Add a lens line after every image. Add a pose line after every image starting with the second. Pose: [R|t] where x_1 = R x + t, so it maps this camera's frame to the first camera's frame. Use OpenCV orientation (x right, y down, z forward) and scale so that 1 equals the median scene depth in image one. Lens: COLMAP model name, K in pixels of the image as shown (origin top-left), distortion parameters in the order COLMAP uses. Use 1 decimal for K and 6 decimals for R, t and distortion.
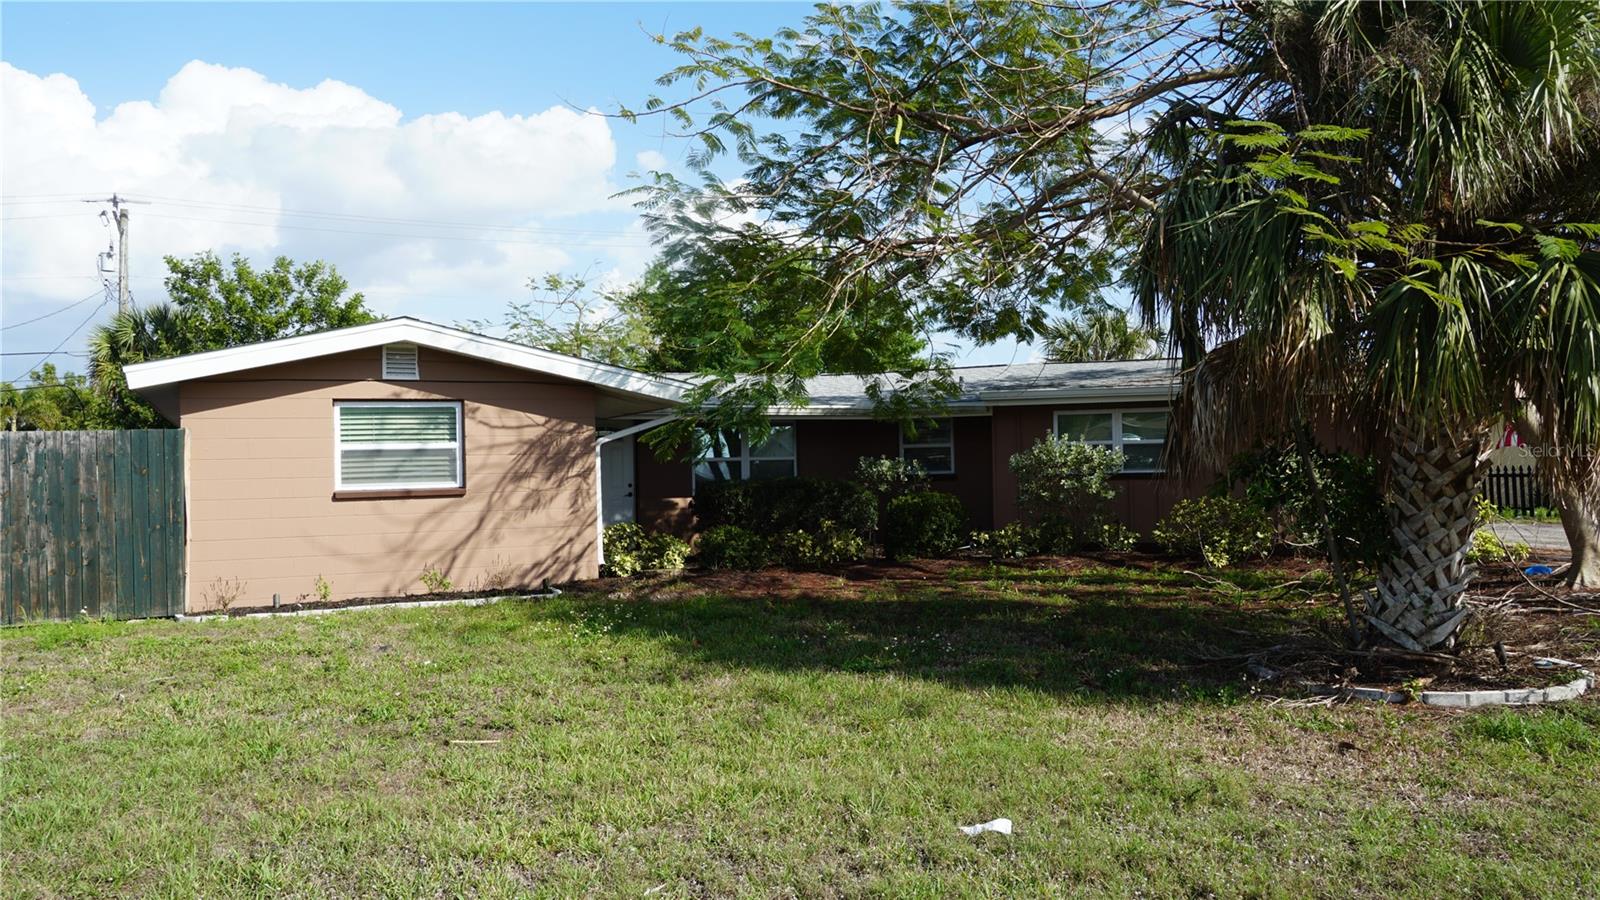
lens RADIAL K [[1210.4, 0, 800.0], [0, 1210.4, 450.0], [0, 0, 1]] dist [-0.049431, 0.096795]
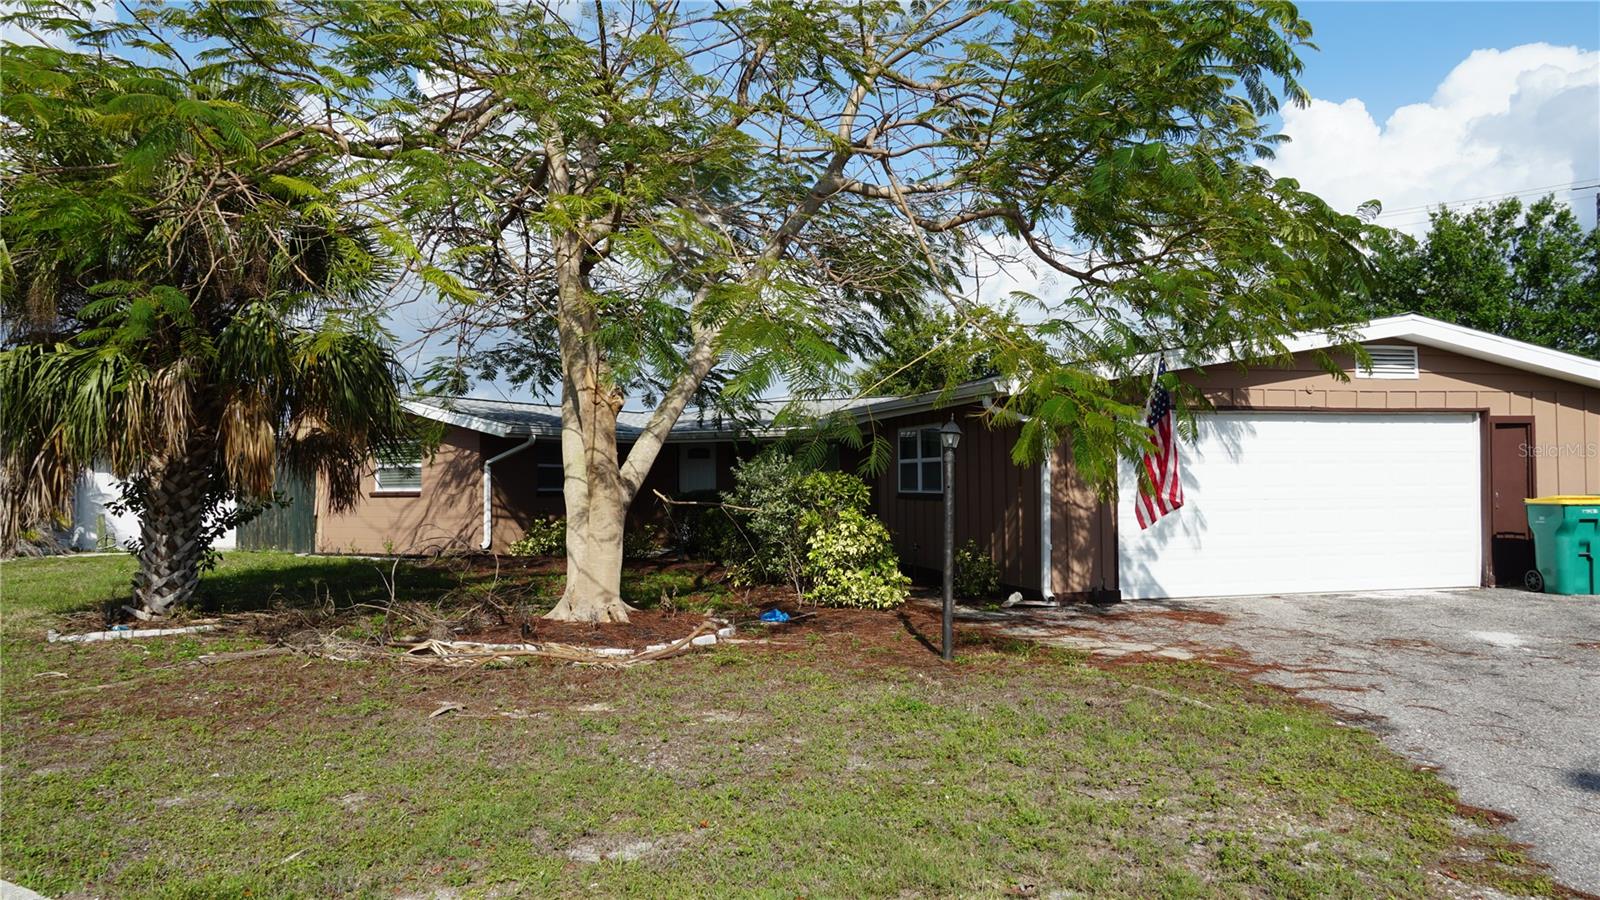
lens RADIAL K [[1210.4, 0, 800.0], [0, 1210.4, 450.0], [0, 0, 1]] dist [-0.049431, 0.096795]
pose [[0.475462, -0.009312, -0.879687, 1.387812], [0.015582, 0.999876, -0.002162, -0.013243], [0.879599, -0.012679, 0.475548, 0.643628]]
